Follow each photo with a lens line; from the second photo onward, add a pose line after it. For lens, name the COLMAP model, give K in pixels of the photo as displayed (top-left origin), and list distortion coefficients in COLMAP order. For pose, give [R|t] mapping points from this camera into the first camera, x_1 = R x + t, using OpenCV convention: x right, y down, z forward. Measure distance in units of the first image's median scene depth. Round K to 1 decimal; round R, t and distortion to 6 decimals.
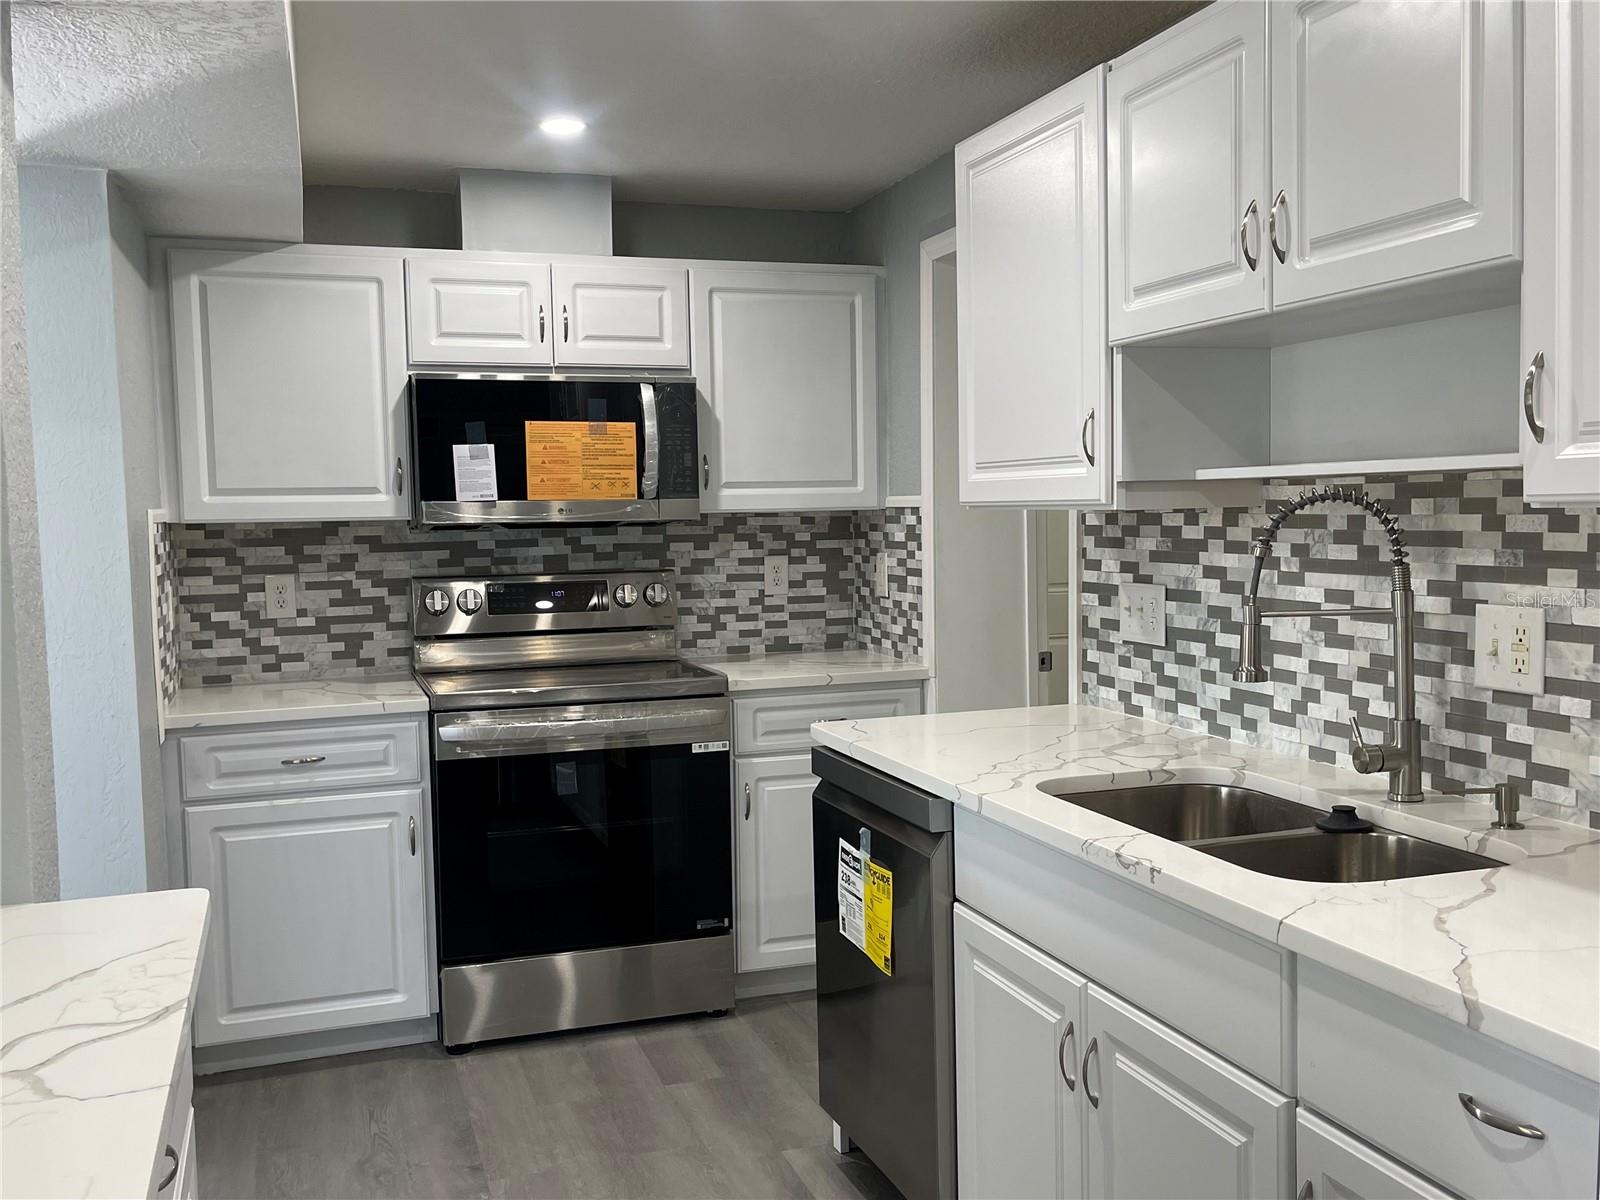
lens RADIAL K [[1471.6, 0, 824.4], [0, 1471.6, 613.9], [0, 0, 1]] dist [0.096461, -0.228161]
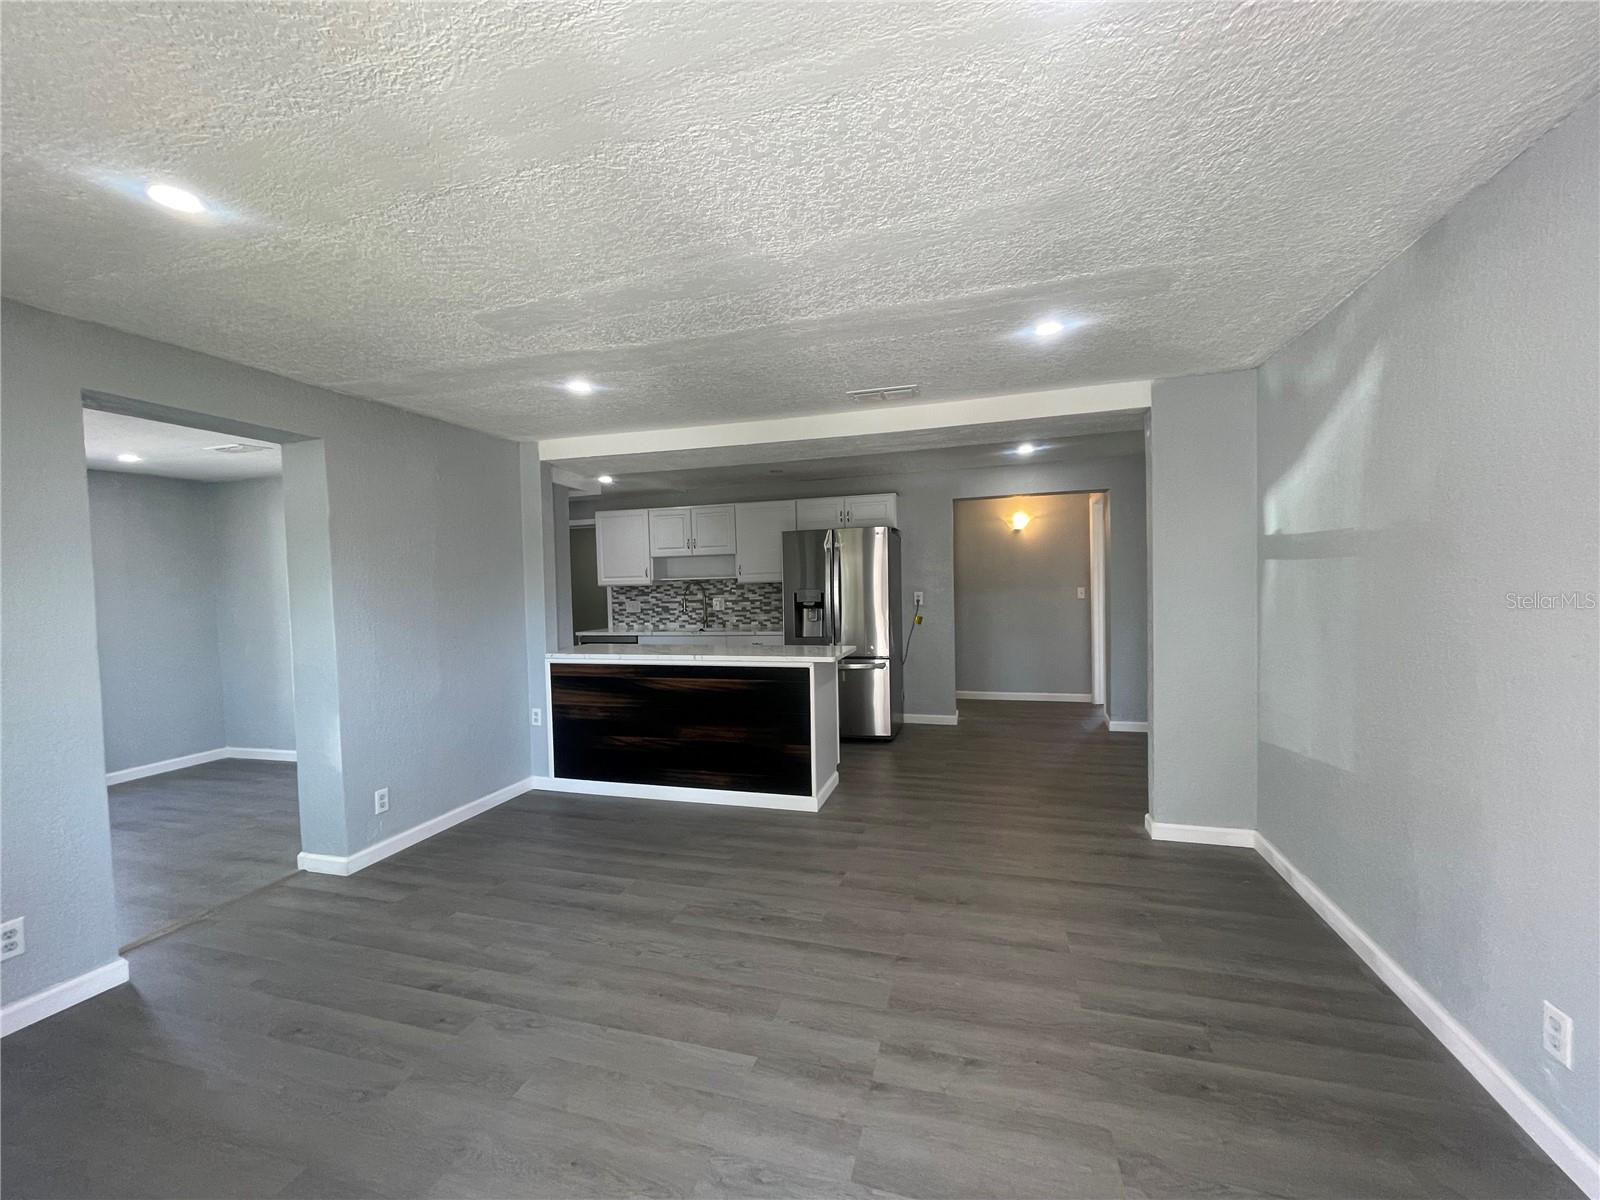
lens RADIAL K [[640.6, 0, 801.5], [0, 640.6, 606.5], [0, 0, 1]] dist [0.000818, 0.000968]
pose [[0.585837, -0.021789, 0.810136, -1.020818], [0.072973, 0.996996, -0.025954, 0.081683], [-0.807137, 0.074323, 0.585667, -0.631911]]
